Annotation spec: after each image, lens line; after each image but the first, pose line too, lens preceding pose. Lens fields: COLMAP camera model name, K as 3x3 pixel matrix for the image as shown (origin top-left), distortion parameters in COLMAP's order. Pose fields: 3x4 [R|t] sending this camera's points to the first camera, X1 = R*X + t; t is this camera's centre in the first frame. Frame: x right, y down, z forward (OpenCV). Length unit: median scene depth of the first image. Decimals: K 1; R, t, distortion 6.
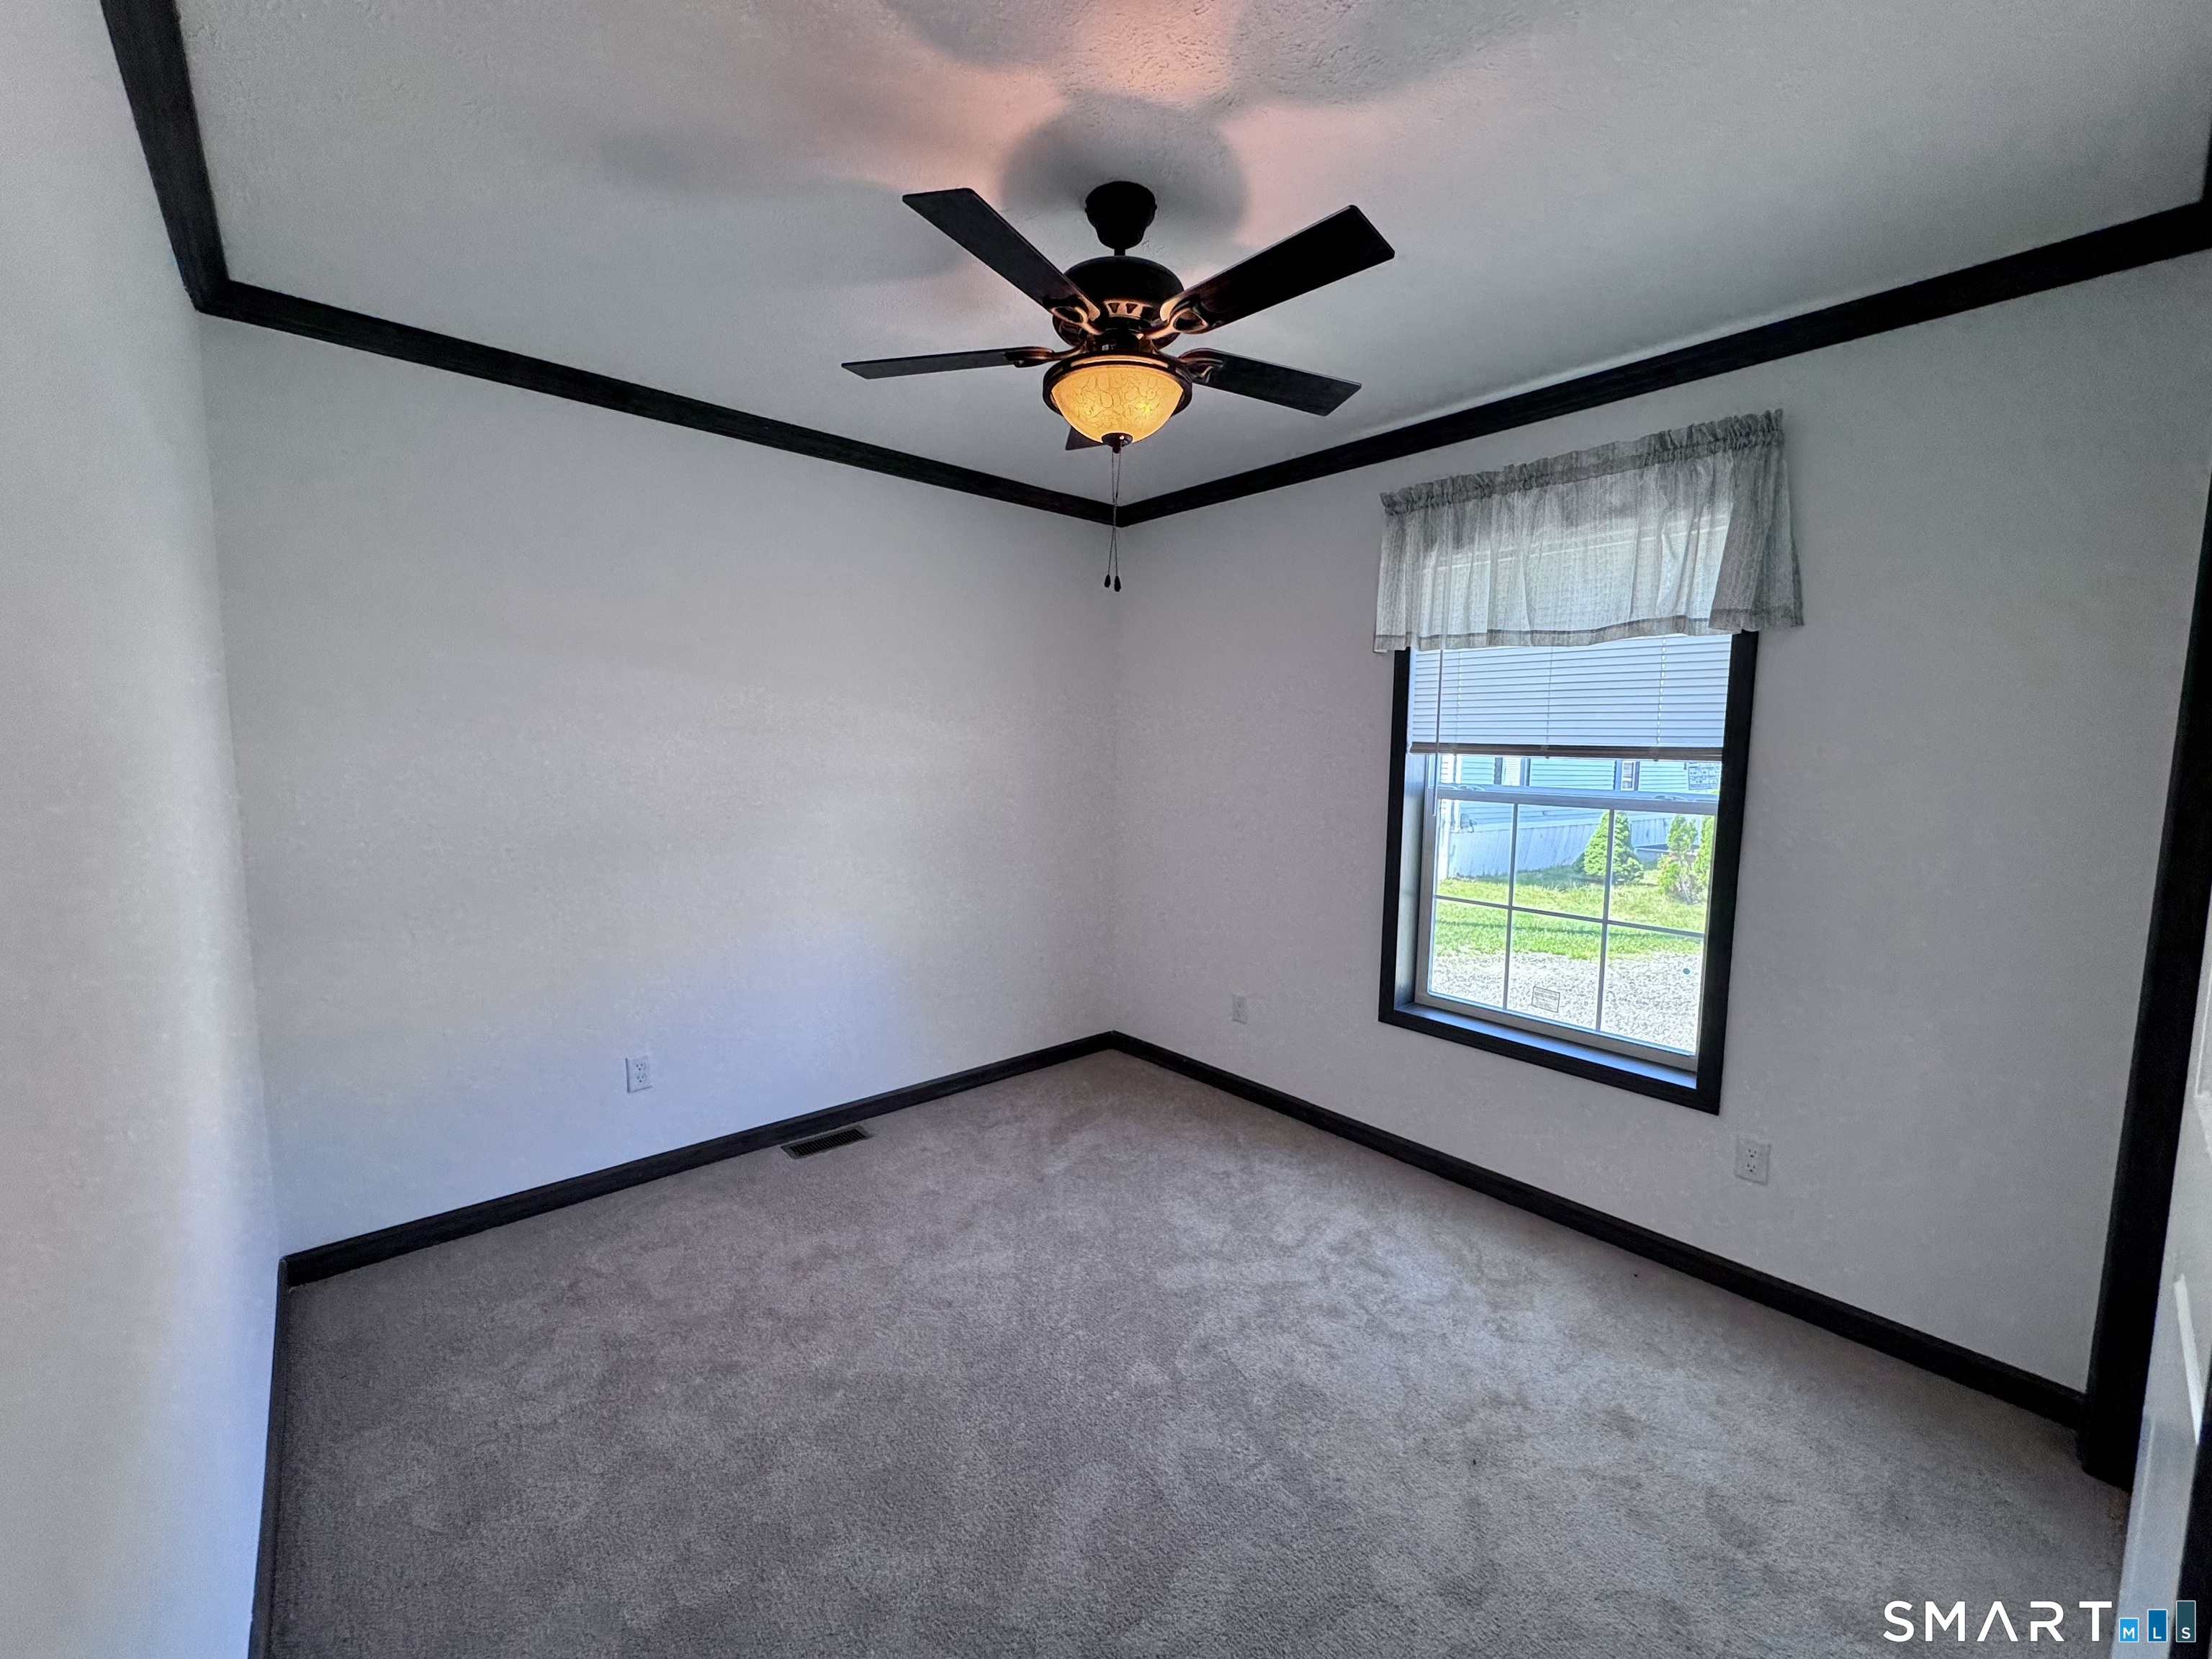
lens RADIAL K [[880.6, 0, 1098.6], [0, 880.6, 846.9], [0, 0, 1]] dist [0.000447, -0.000230]
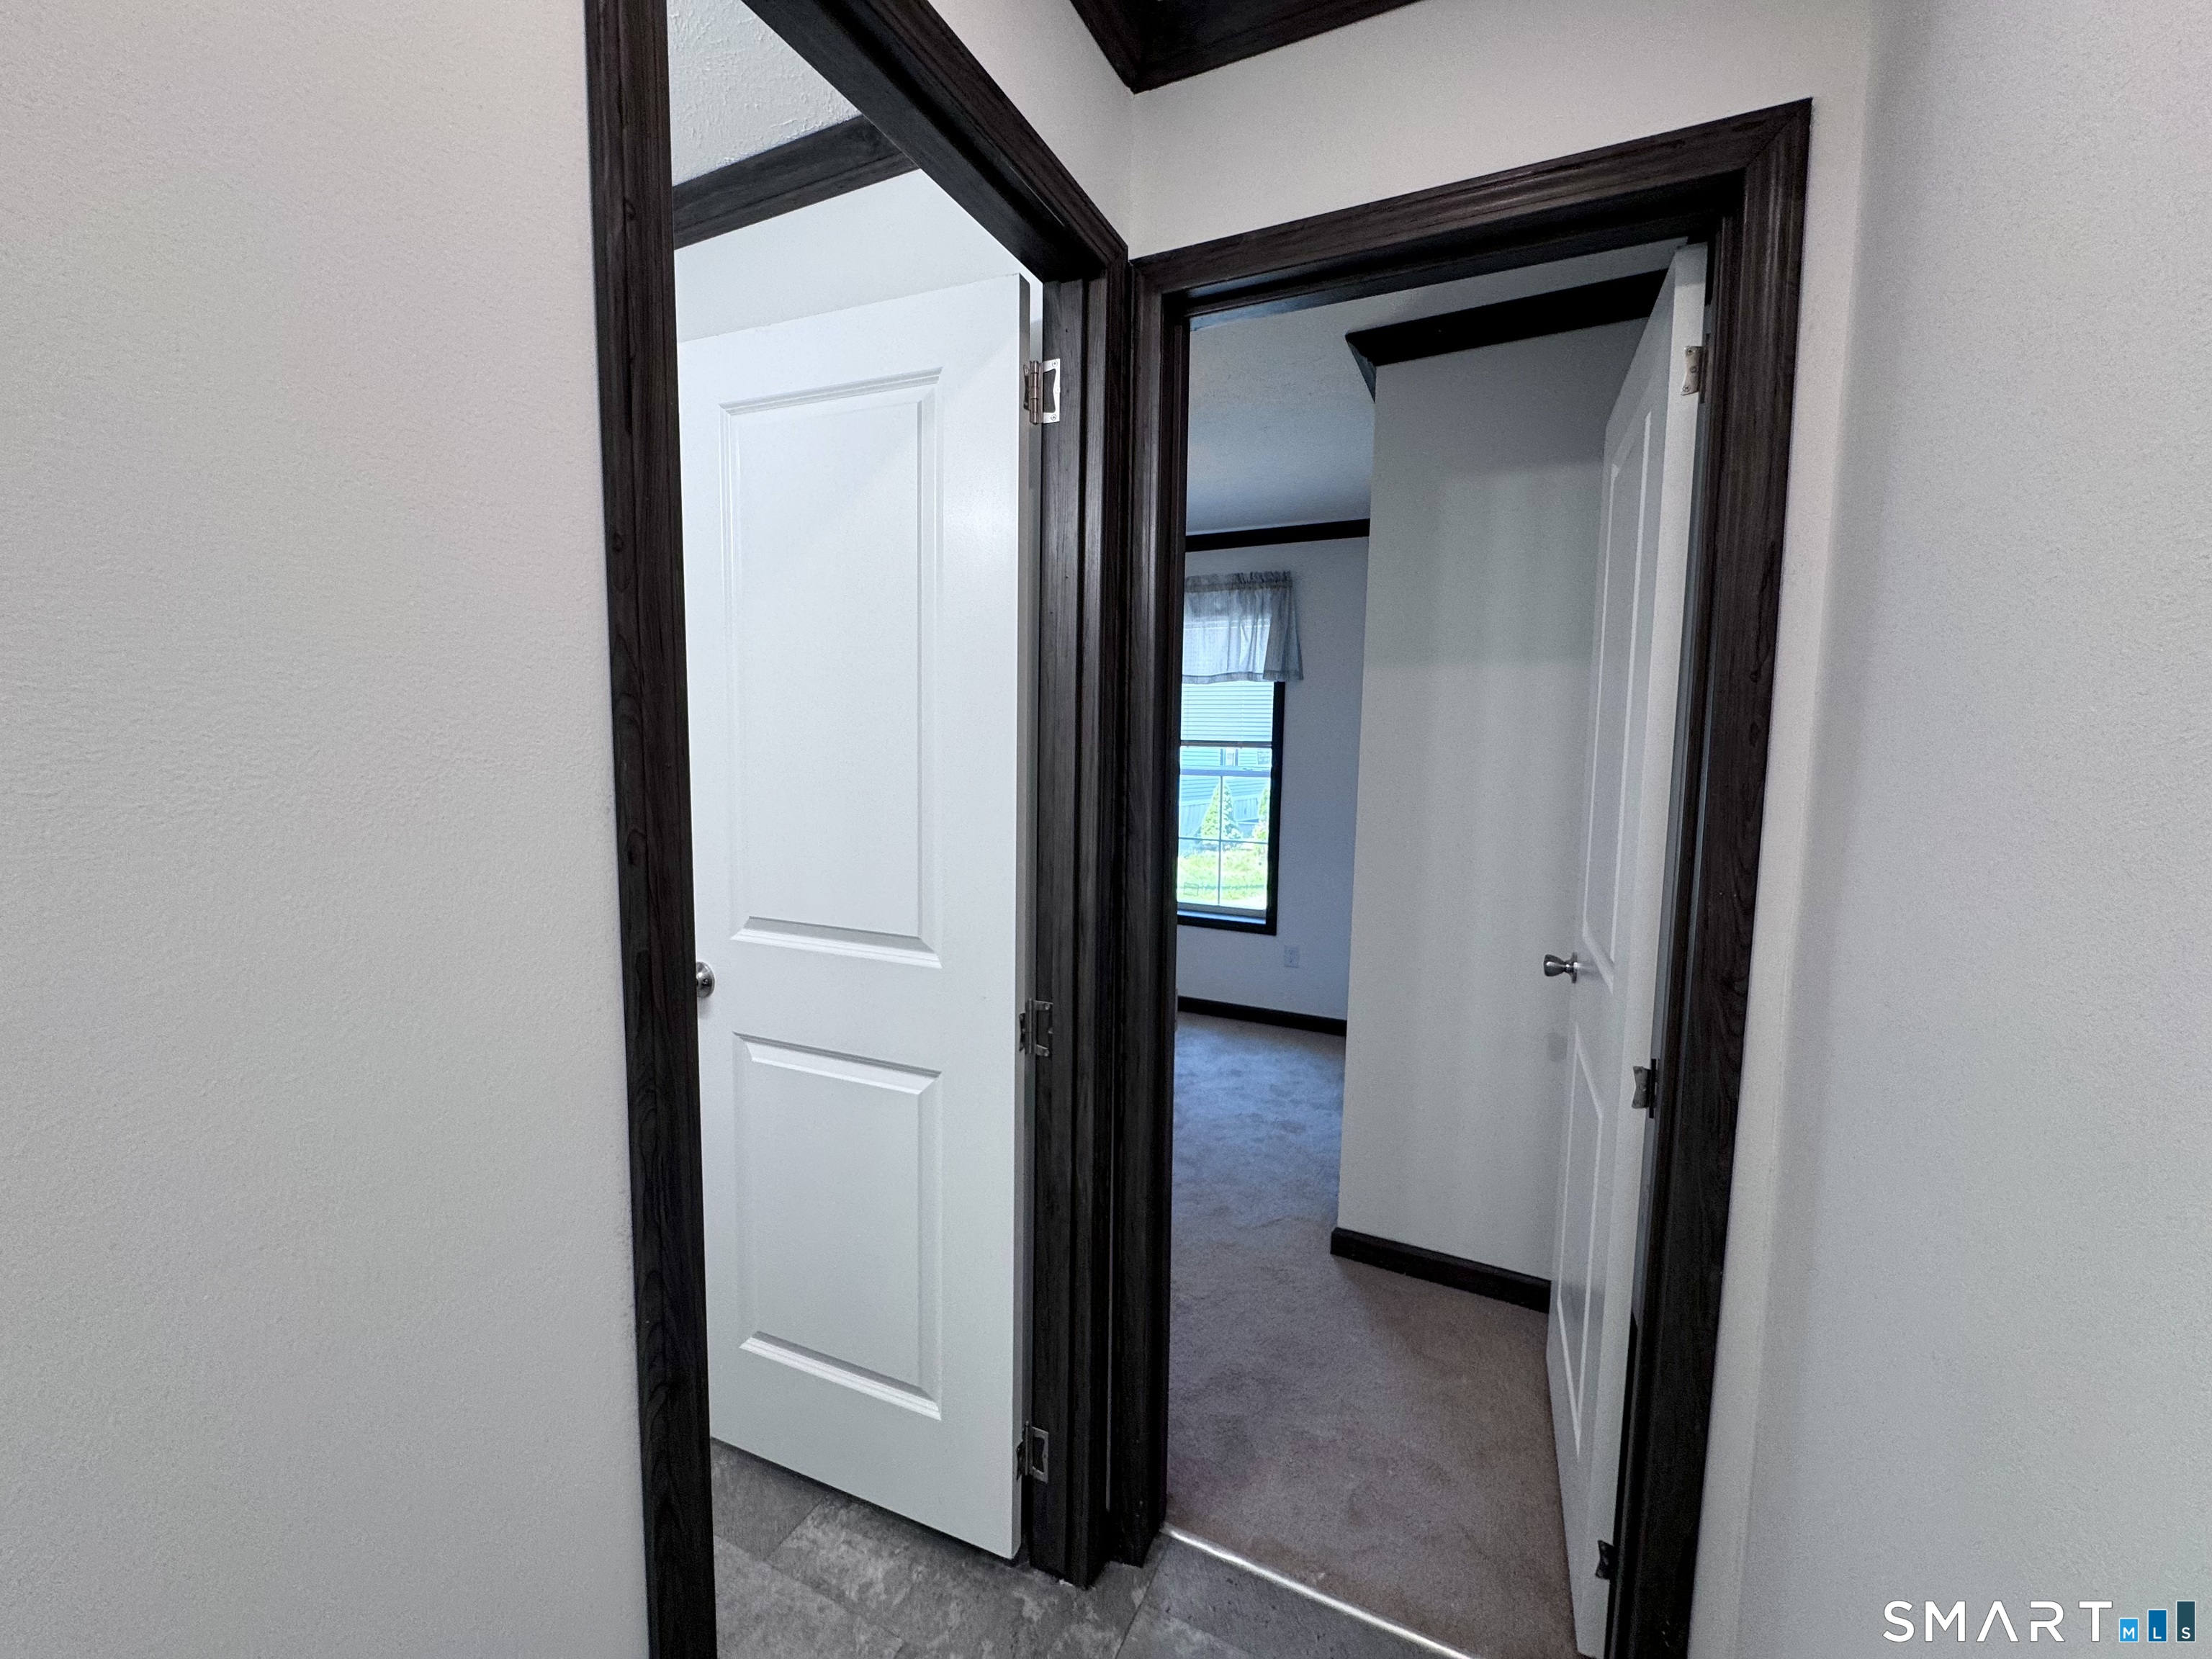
lens RADIAL K [[880.6, 0, 1101.8], [0, 880.6, 842.8], [0, 0, 1]] dist [0.000447, -0.000230]
pose [[0.923109, -0.035072, 0.382935, -0.365794], [0.033006, 0.999384, 0.011965, 0.071545], [-0.383119, 0.001594, 0.923698, -0.615982]]
